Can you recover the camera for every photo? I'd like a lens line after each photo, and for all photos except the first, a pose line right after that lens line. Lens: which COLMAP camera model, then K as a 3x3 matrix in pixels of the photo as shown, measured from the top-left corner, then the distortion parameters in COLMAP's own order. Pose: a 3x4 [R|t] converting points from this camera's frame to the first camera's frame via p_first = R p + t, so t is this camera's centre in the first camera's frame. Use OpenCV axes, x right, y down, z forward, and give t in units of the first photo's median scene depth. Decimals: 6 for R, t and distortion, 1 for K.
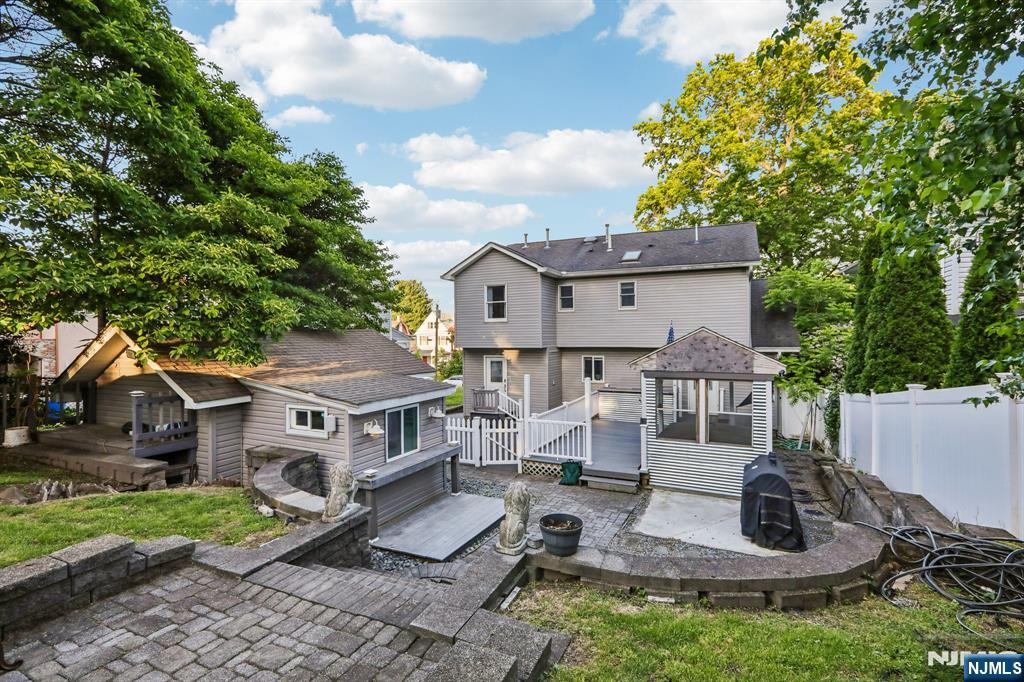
lens RADIAL K [[461.9, 0, 513.0], [0, 461.9, 324.1], [0, 0, 1]] dist [0.003718, 0.000563]
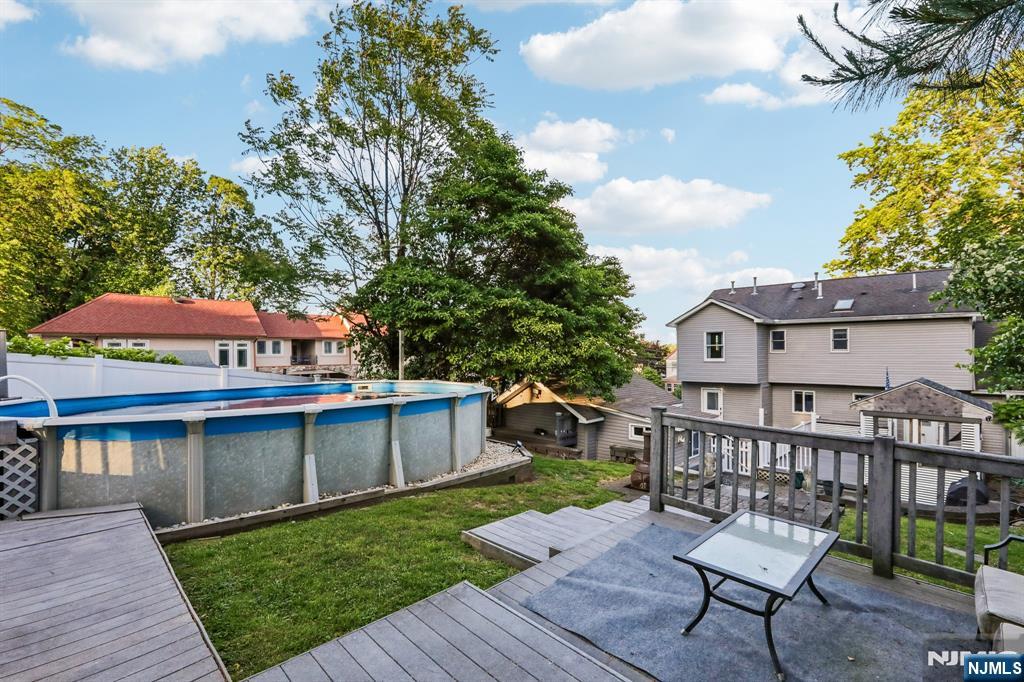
lens RADIAL K [[479.5, 0, 511.9], [0, 479.5, 348.0], [0, 0, 1]] dist [0.015553, 0.000834]
pose [[0.948366, -0.000681, -0.317178, -0.146000], [0.006210, 0.999846, 0.016420, -0.067386], [0.317118, -0.017542, 0.948224, -0.402762]]
